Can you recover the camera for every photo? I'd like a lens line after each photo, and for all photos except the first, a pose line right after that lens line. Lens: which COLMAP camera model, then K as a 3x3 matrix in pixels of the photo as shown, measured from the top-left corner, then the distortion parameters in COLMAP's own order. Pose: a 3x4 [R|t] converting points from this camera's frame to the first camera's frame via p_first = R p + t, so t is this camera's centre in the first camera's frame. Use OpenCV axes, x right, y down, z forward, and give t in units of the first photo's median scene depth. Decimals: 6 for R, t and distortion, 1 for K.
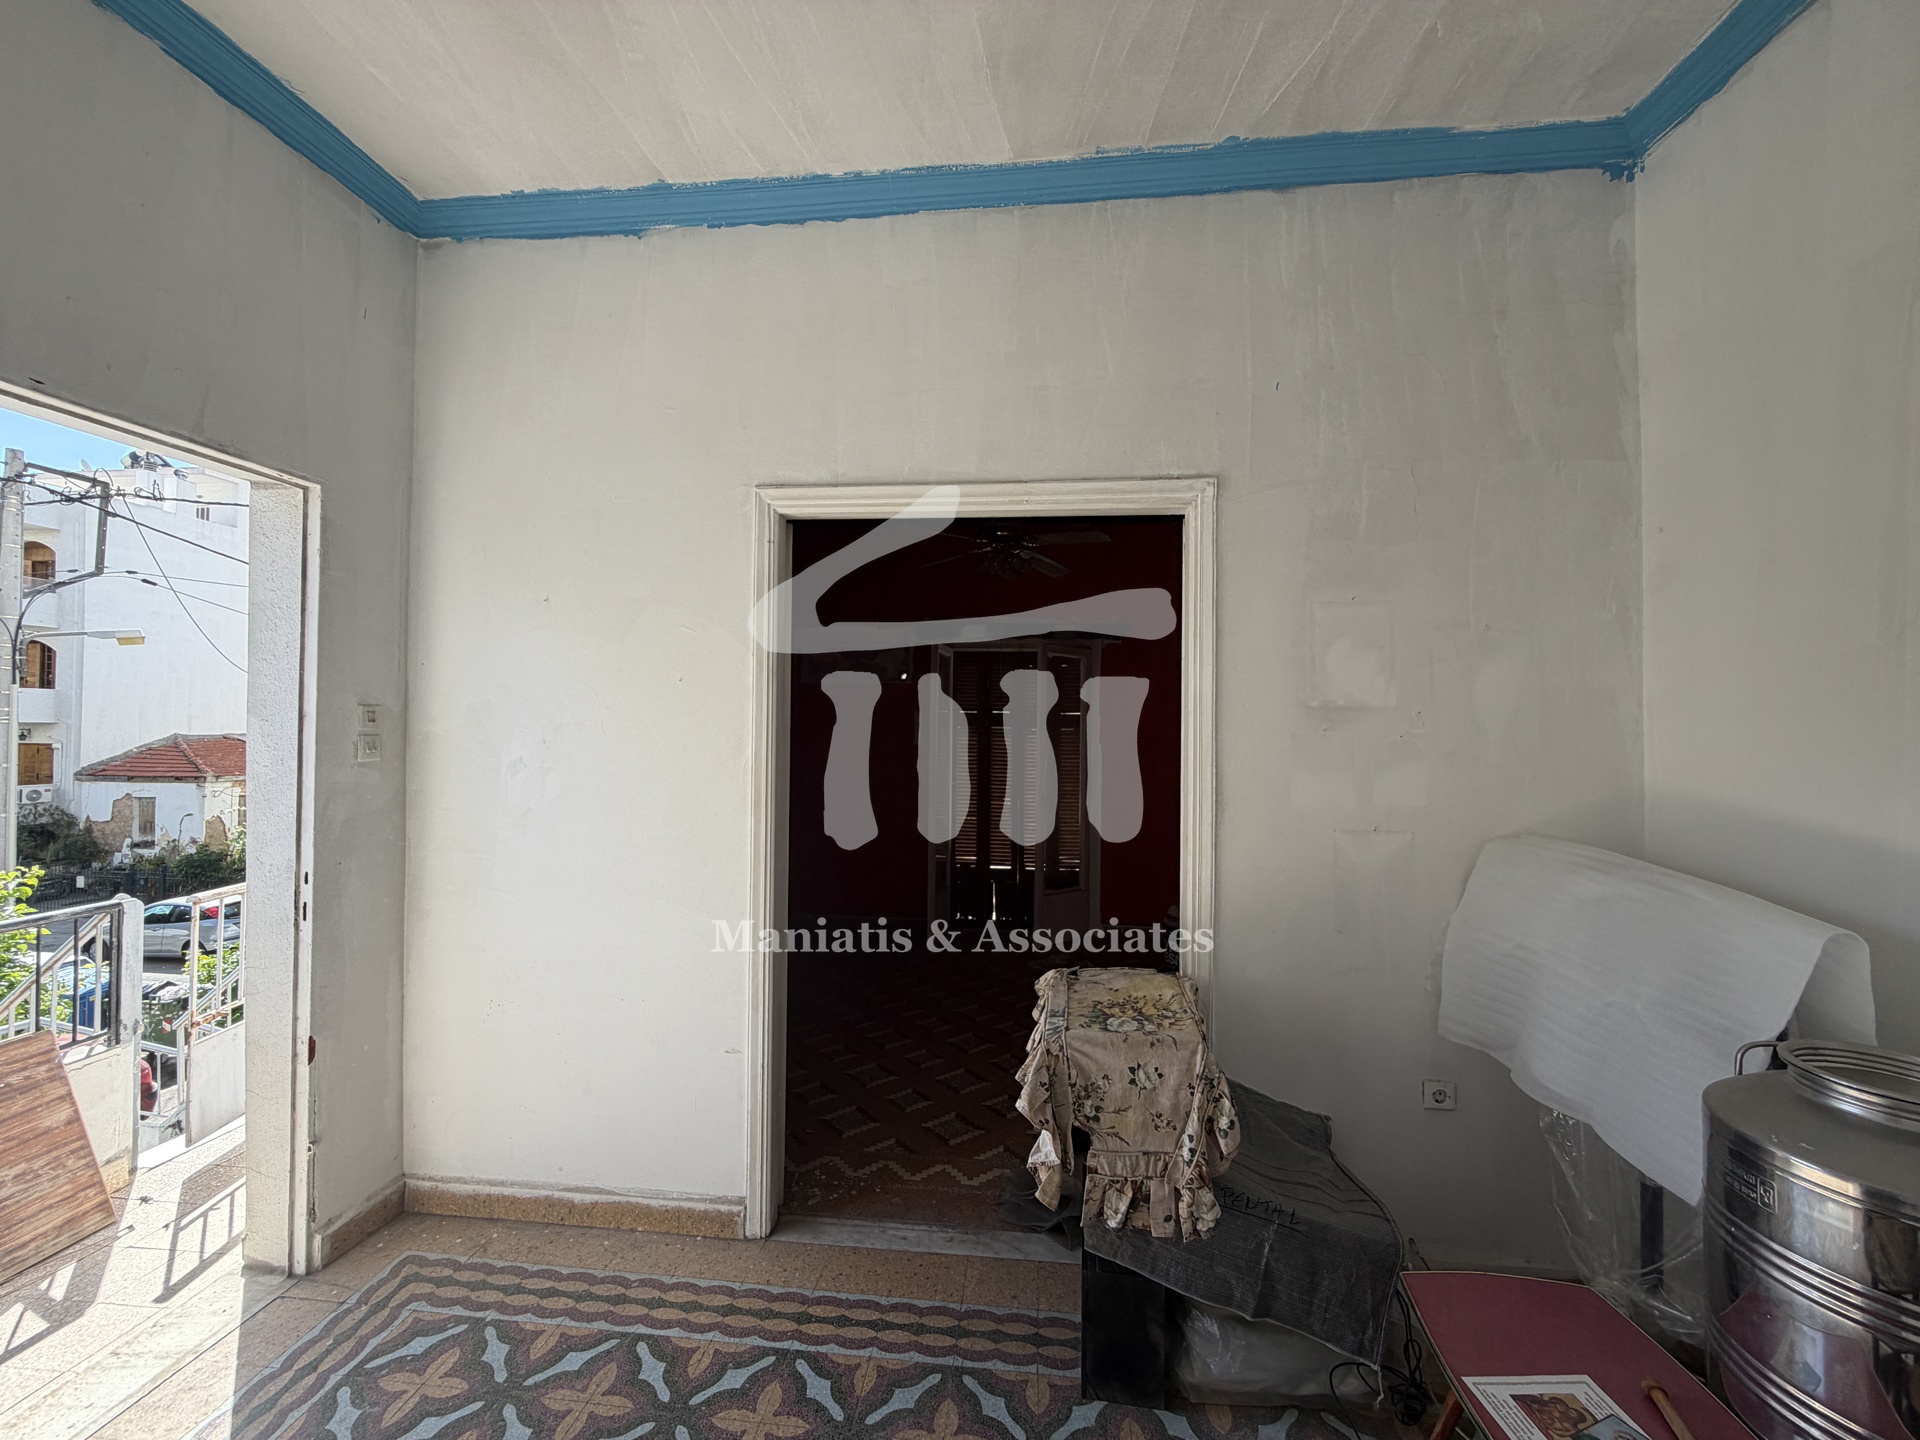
lens RADIAL K [[764.9, 0, 953.3], [0, 764.9, 718.9], [0, 0, 1]] dist [-0.000495, 0.000145]
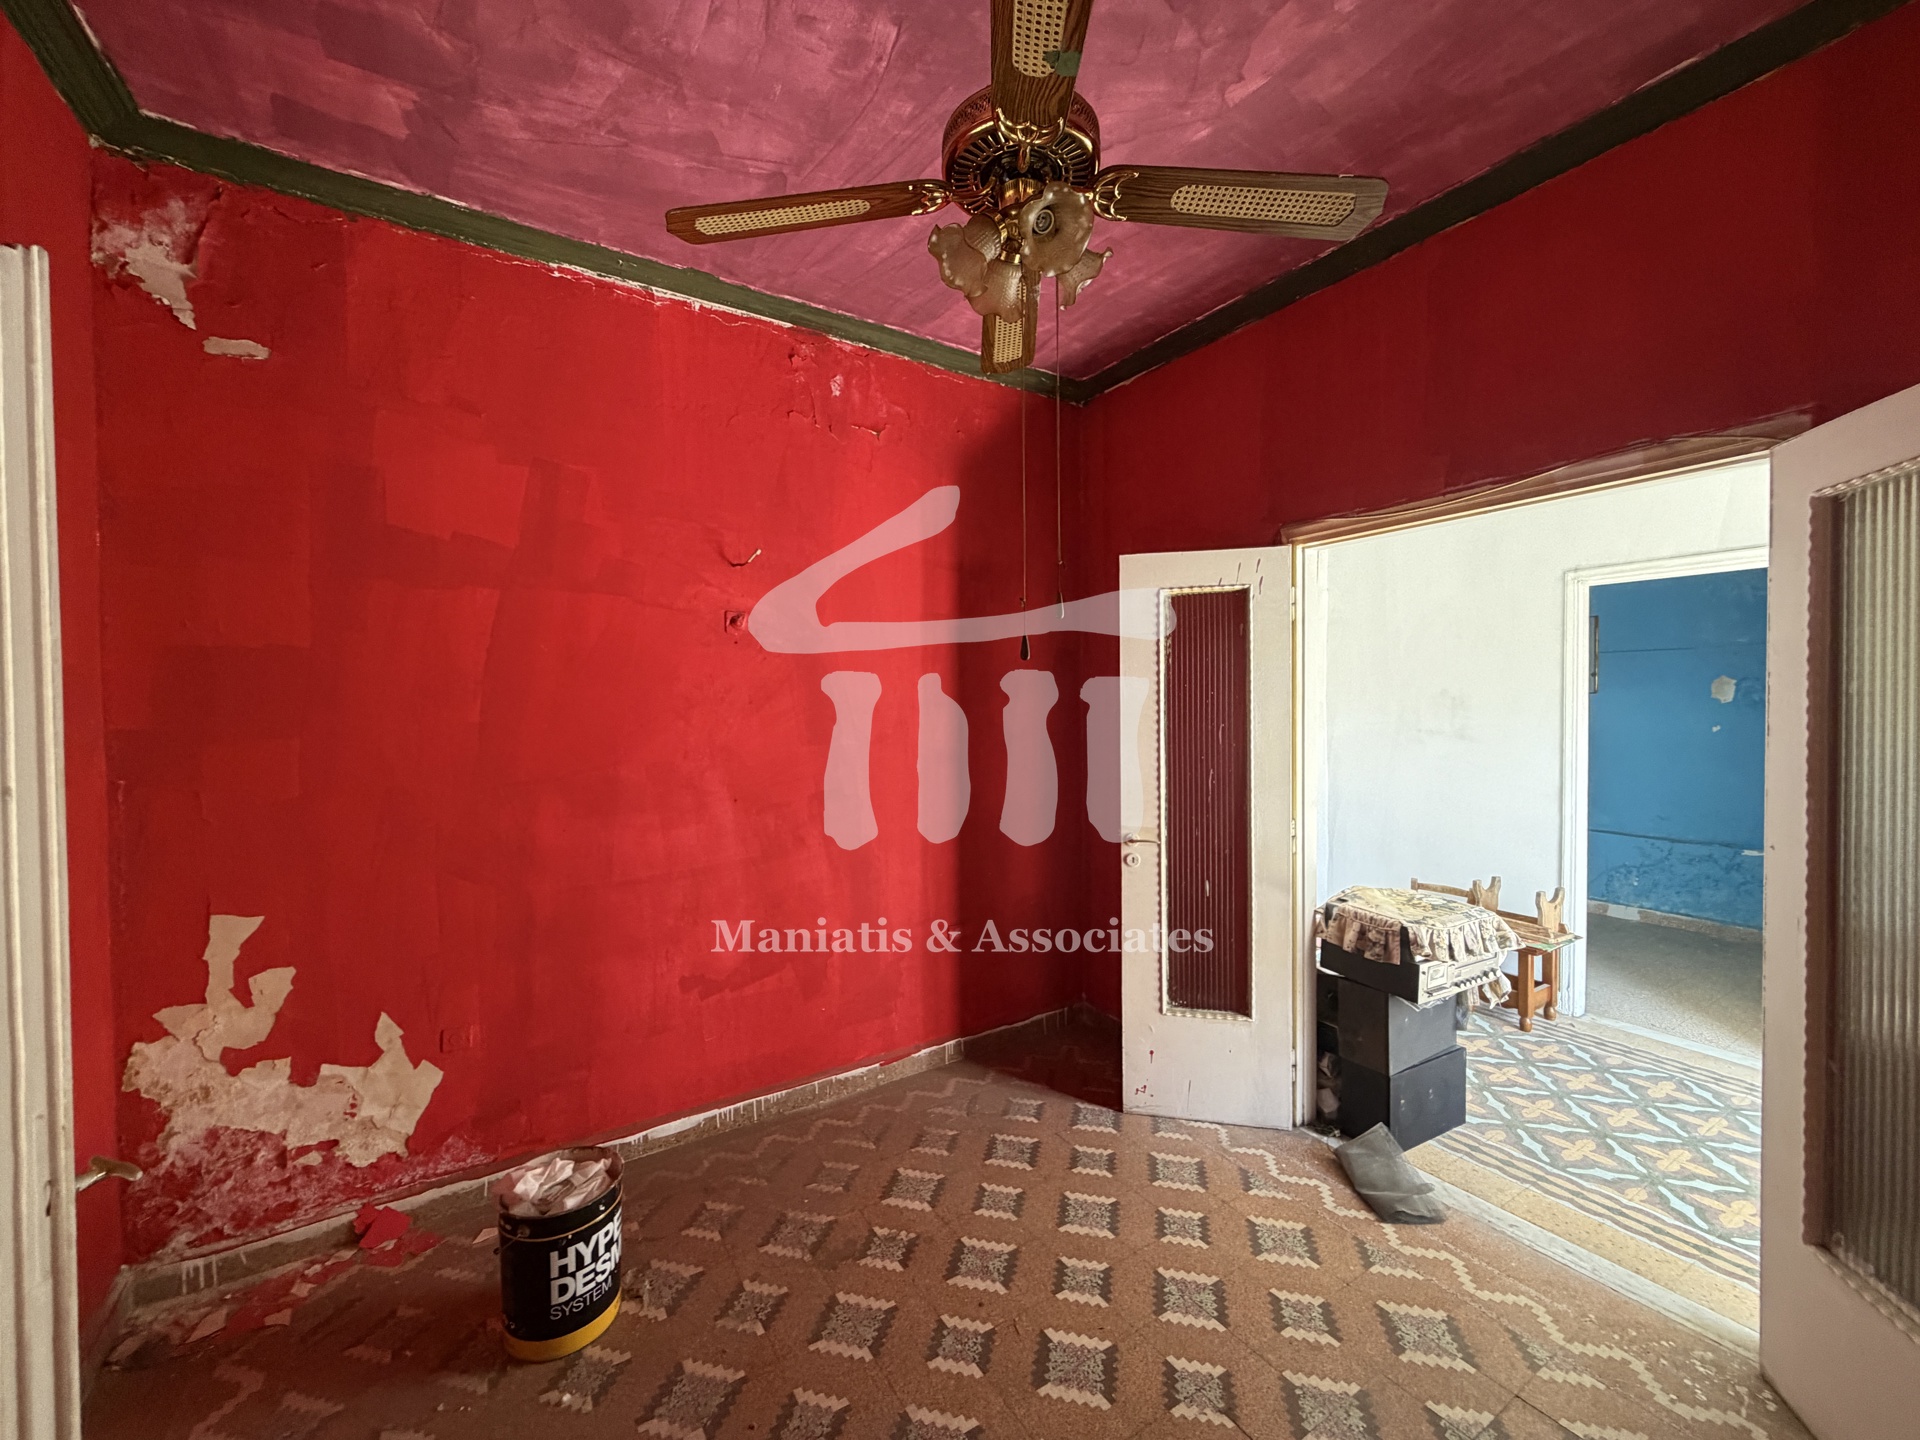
lens RADIAL K [[764.9, 0, 953.3], [0, 764.9, 718.9], [0, 0, 1]] dist [-0.000495, 0.000145]
pose [[-0.616815, -0.020505, 0.786841, -0.379897], [-0.008527, 0.999776, 0.019370, -0.008831], [-0.787062, 0.005239, -0.616852, 2.532417]]
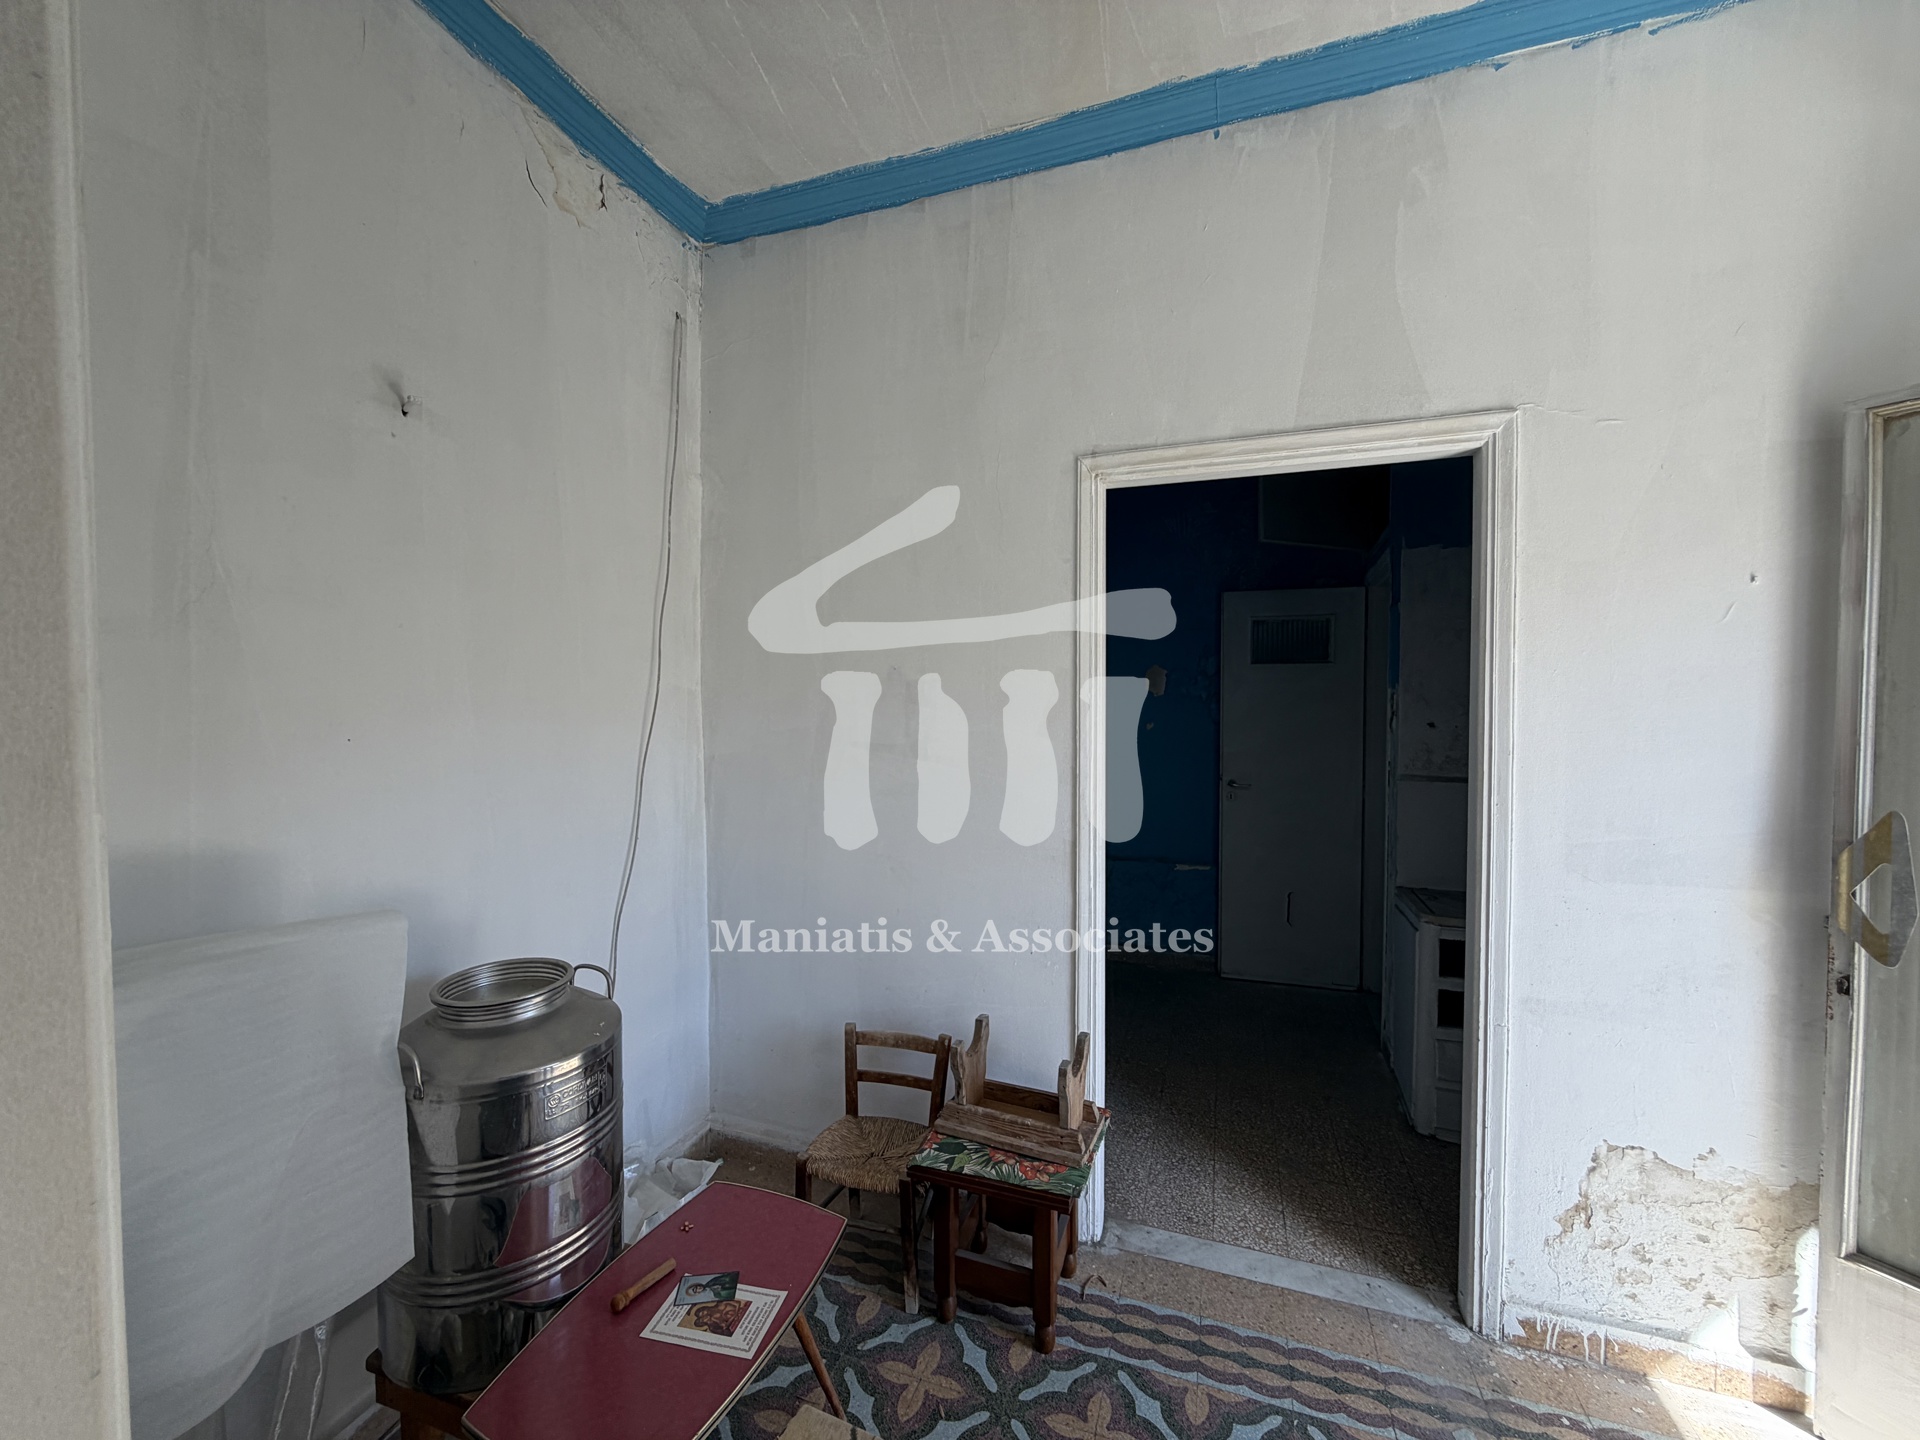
lens RADIAL K [[764.9, 0, 953.3], [0, 764.9, 718.9], [0, 0, 1]] dist [-0.000495, 0.000145]
pose [[-0.973204, -0.013500, 0.229545, 0.117591], [-0.009535, 0.999786, 0.018374, -0.004841], [-0.229744, 0.015692, -0.973124, 1.204767]]
